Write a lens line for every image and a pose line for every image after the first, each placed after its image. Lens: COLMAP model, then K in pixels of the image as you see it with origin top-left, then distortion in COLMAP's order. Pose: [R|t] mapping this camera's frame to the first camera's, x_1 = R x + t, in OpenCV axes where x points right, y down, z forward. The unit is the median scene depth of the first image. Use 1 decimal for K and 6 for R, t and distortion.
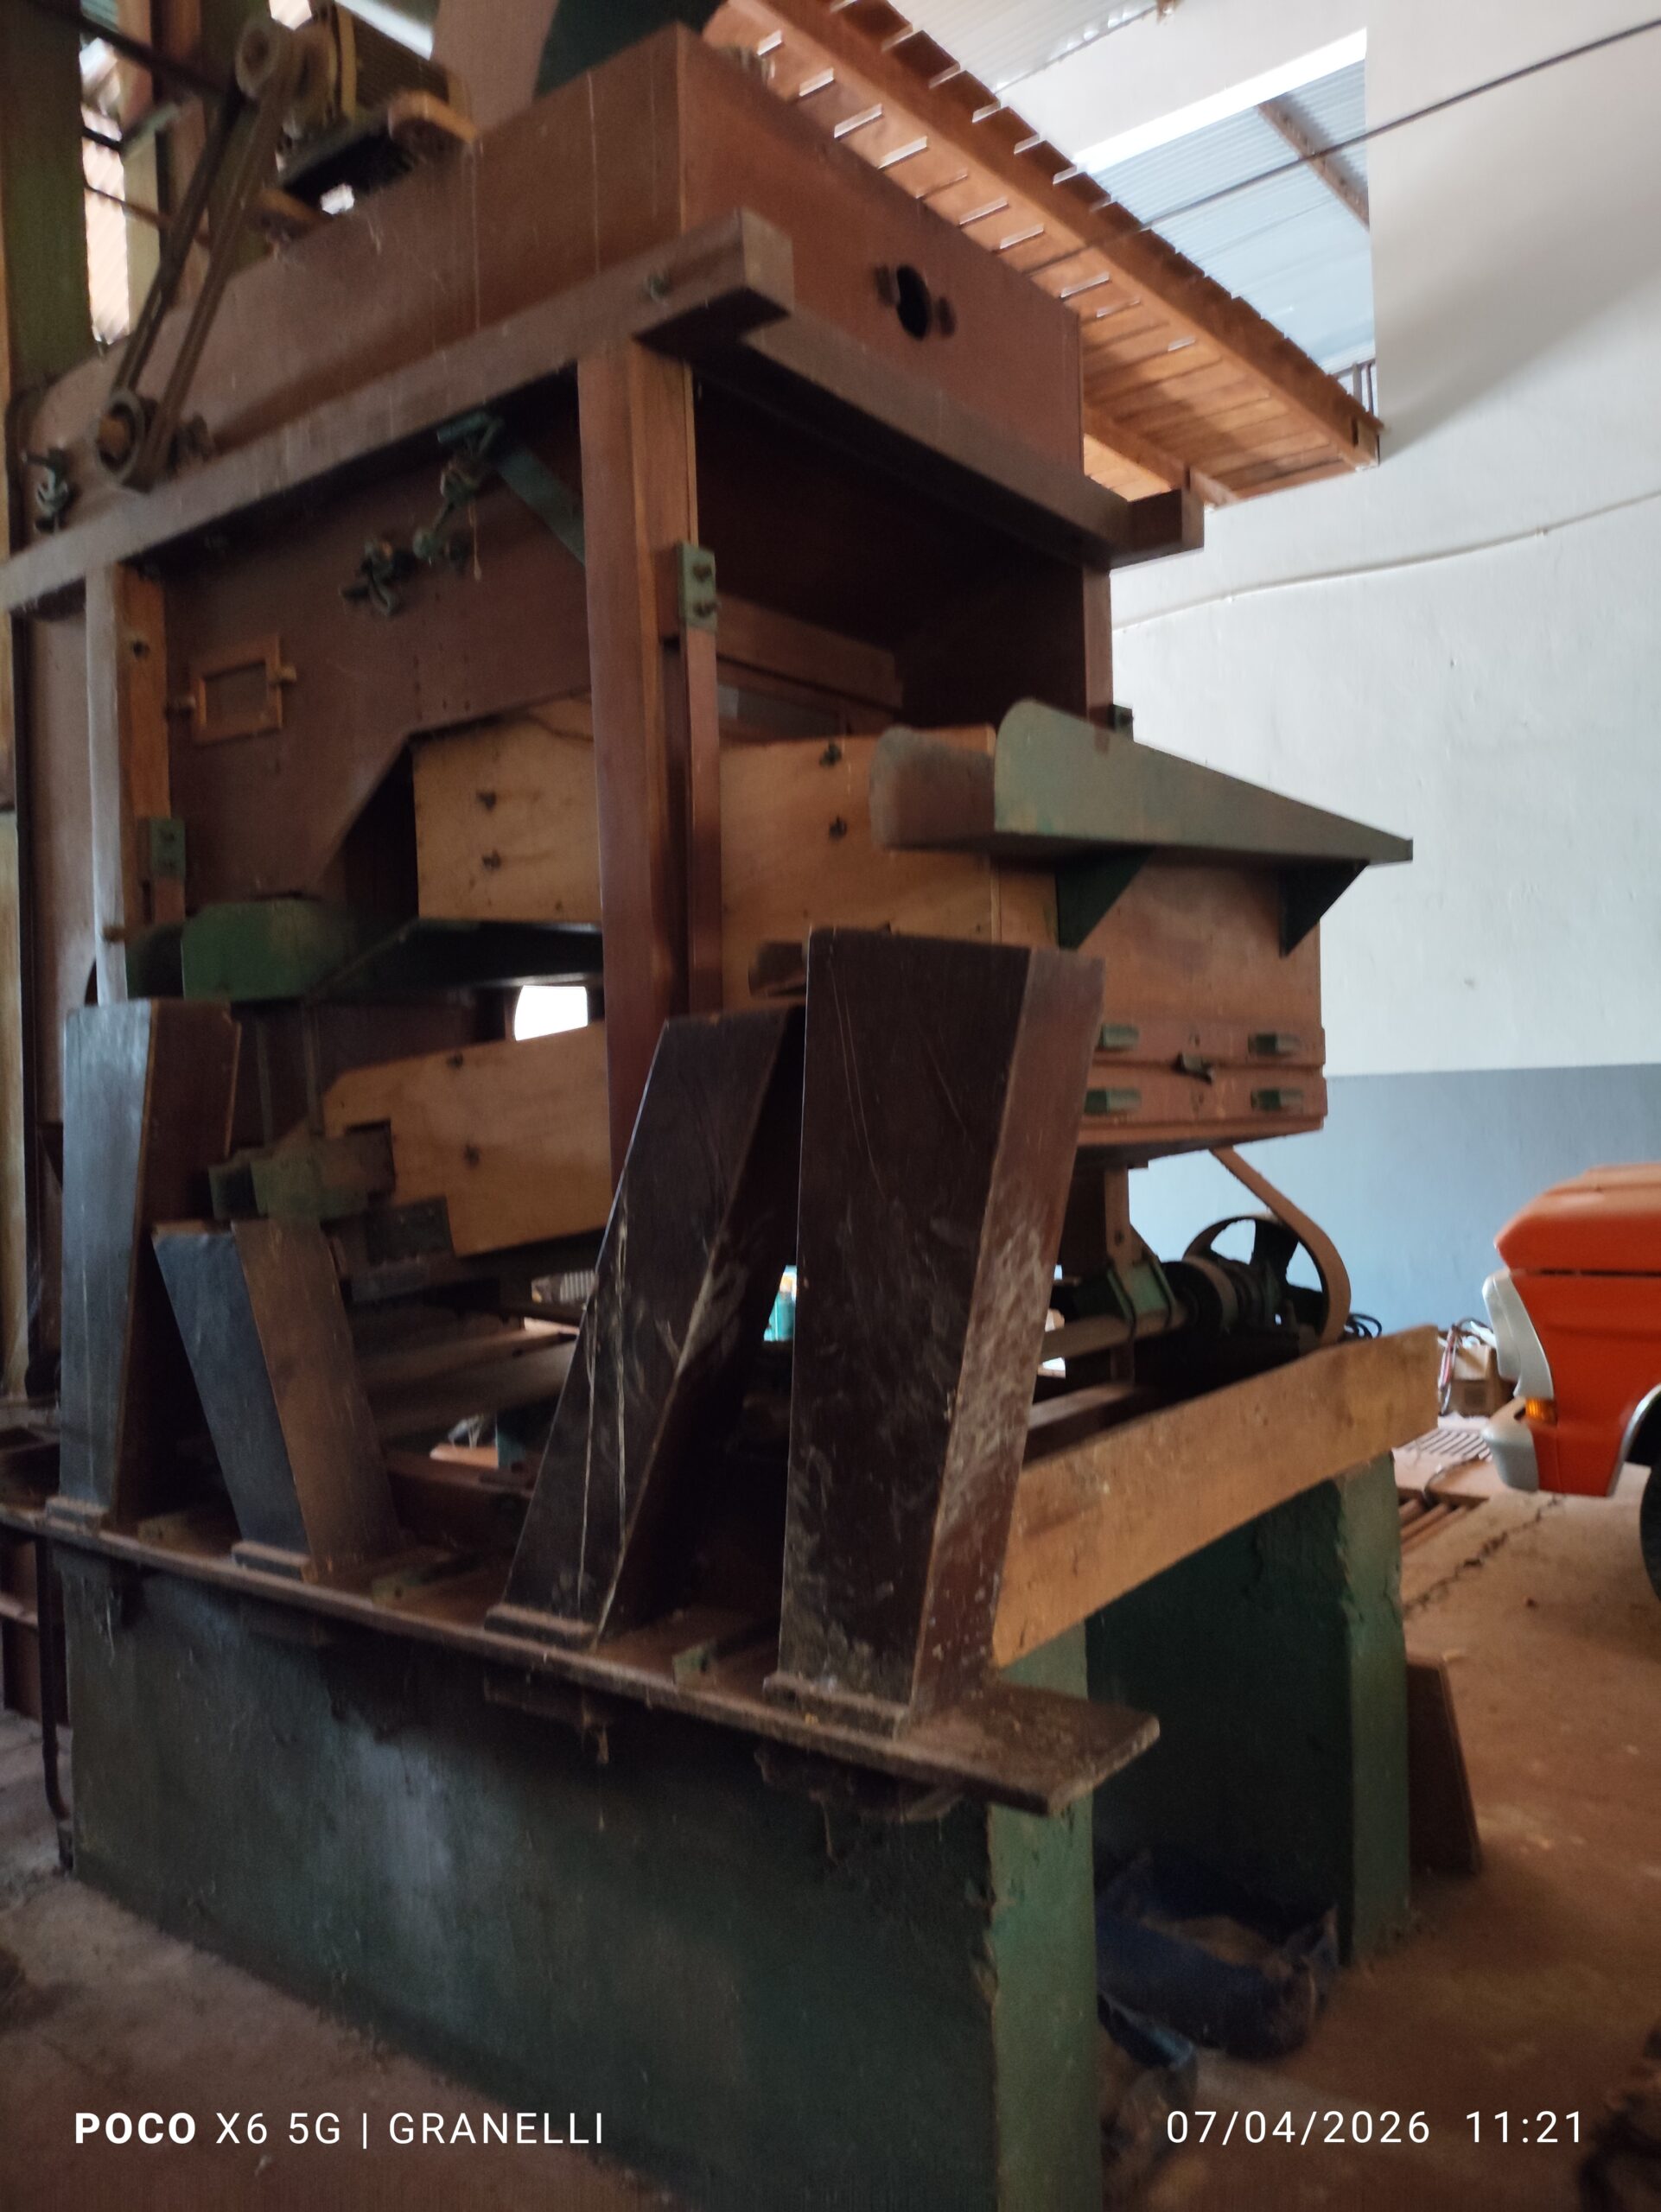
lens RADIAL K [[1669.1, 0, 815.3], [0, 1669.1, 1112.4], [0, 0, 1]] dist [0.108935, -0.191335]
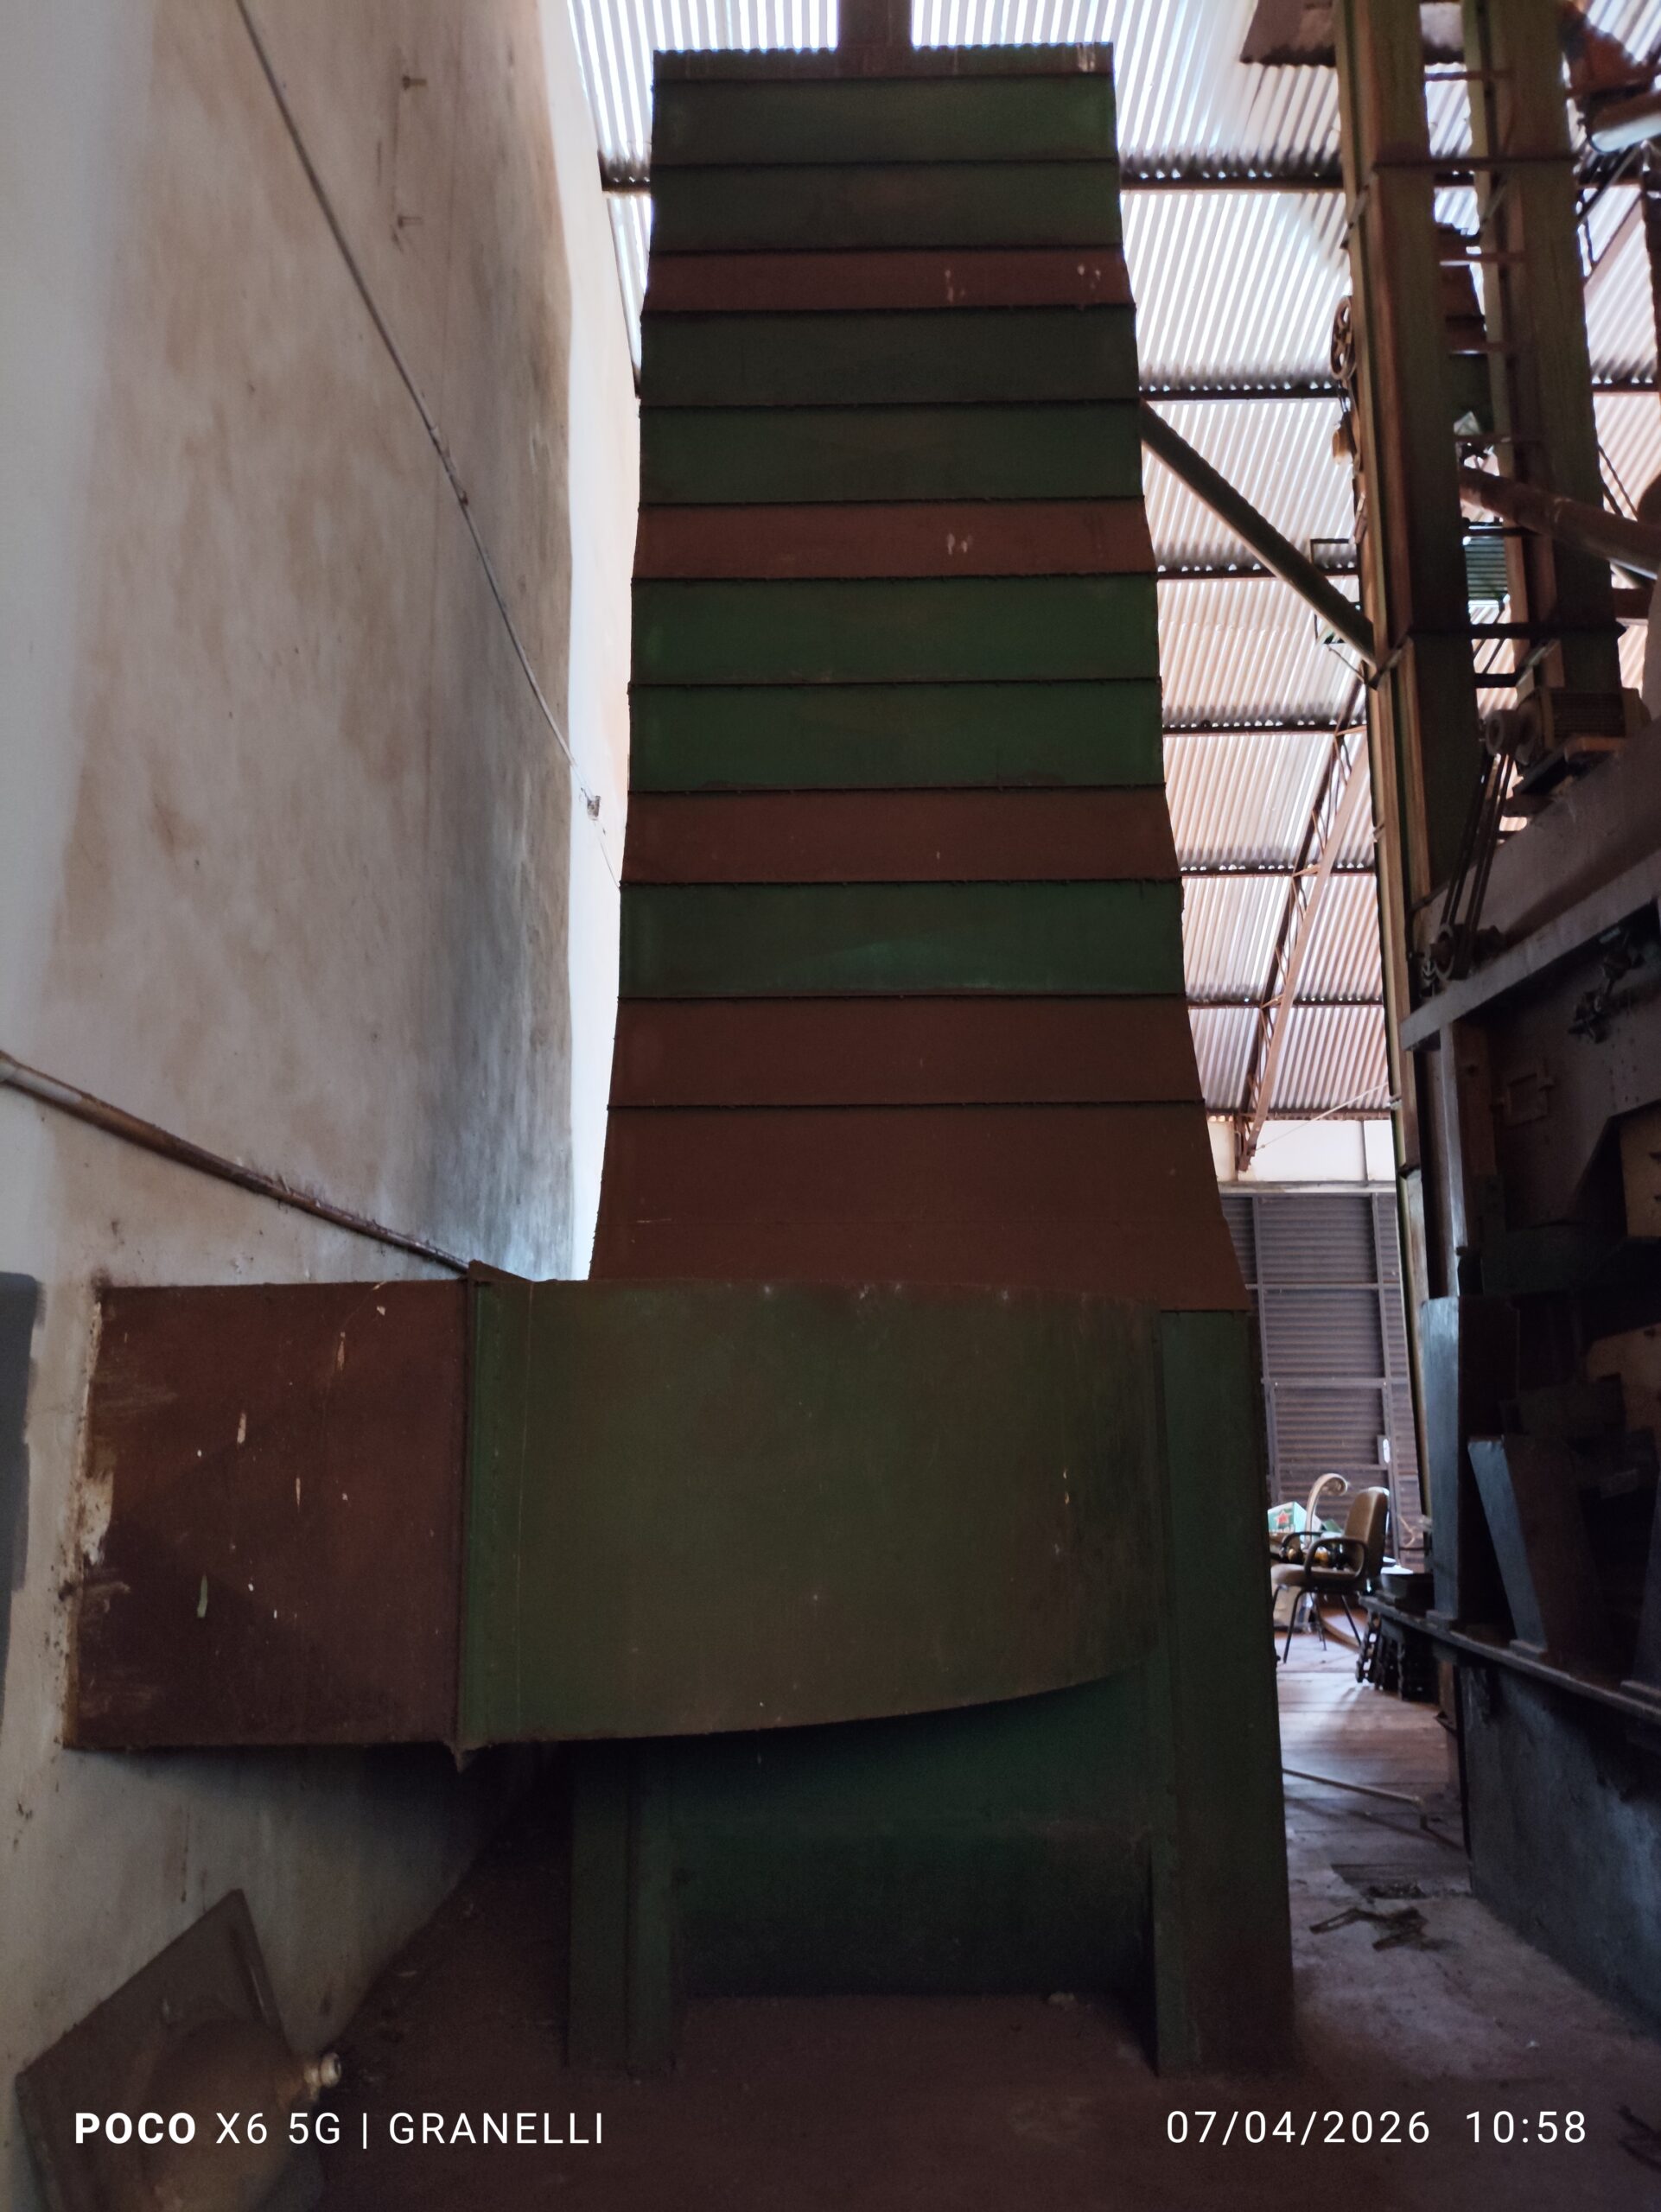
lens RADIAL K [[1669.1, 0, 815.3], [0, 1669.1, 1112.4], [0, 0, 1]] dist [0.108935, -0.191335]
pose [[0.623935, -0.102343, -0.774746, 0.482791], [-0.022417, 0.988636, -0.148651, 0.014969], [0.781155, 0.110117, 0.614550, -0.491536]]
